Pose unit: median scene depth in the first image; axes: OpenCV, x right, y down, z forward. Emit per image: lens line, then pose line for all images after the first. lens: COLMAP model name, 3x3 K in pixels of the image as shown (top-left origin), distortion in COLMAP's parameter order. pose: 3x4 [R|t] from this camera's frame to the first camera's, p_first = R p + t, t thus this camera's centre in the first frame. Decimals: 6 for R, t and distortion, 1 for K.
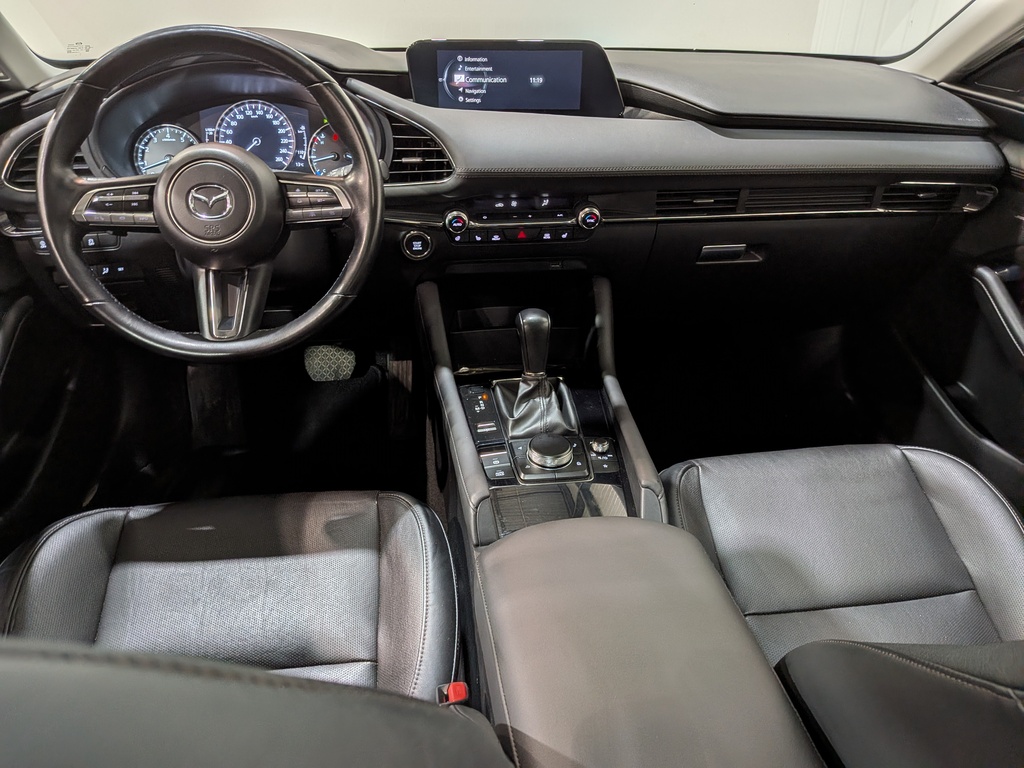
lens RADIAL K [[744.2, 0, 501.4], [0, 744.2, 386.9], [0, 0, 1]] dist [0.061296, -0.106291]
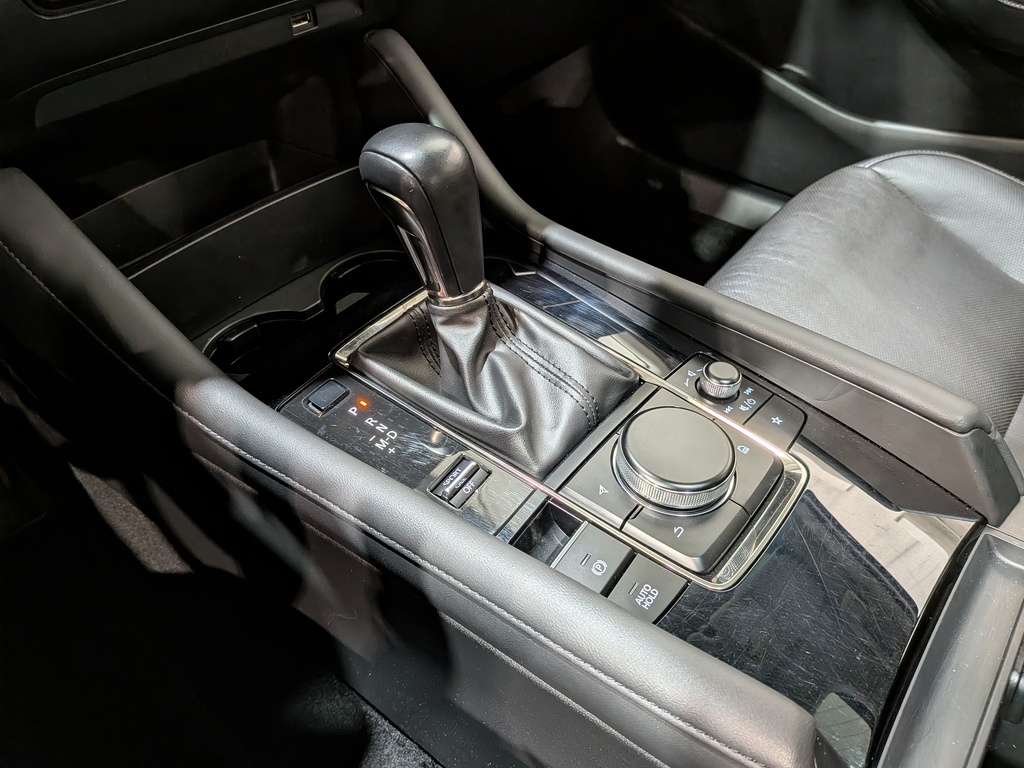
lens RADIAL K [[744.2, 0, 501.6], [0, 744.2, 352.4], [0, 0, 1]] dist [0.061296, -0.106291]
pose [[0.729332, -0.463817, 0.502939, -0.145795], [0.355224, 0.884987, 0.301023, -0.095705], [-0.584714, -0.040890, 0.810208, 0.633733]]
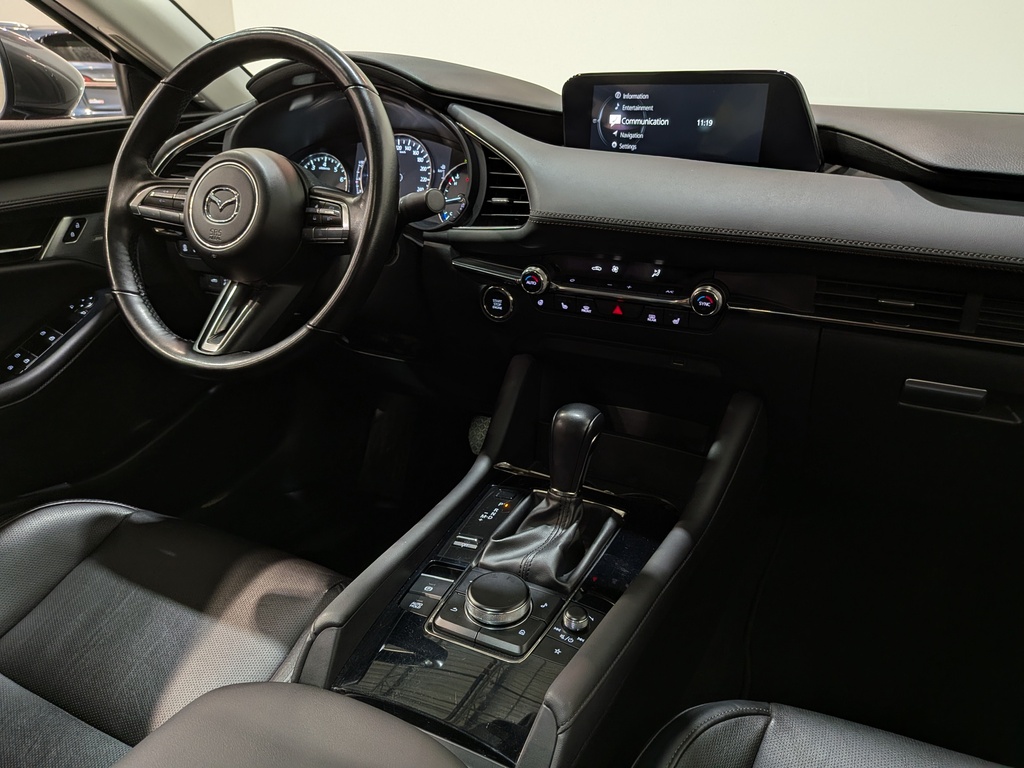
lens RADIAL K [[744.2, 0, 514.1], [0, 744.2, 389.5], [0, 0, 1]] dist [0.061296, -0.106291]
pose [[0.840755, 0.201913, -0.502356, 0.329548], [-0.271953, 0.959807, -0.069371, -0.047730], [0.468158, 0.194941, 0.861874, 0.320530]]
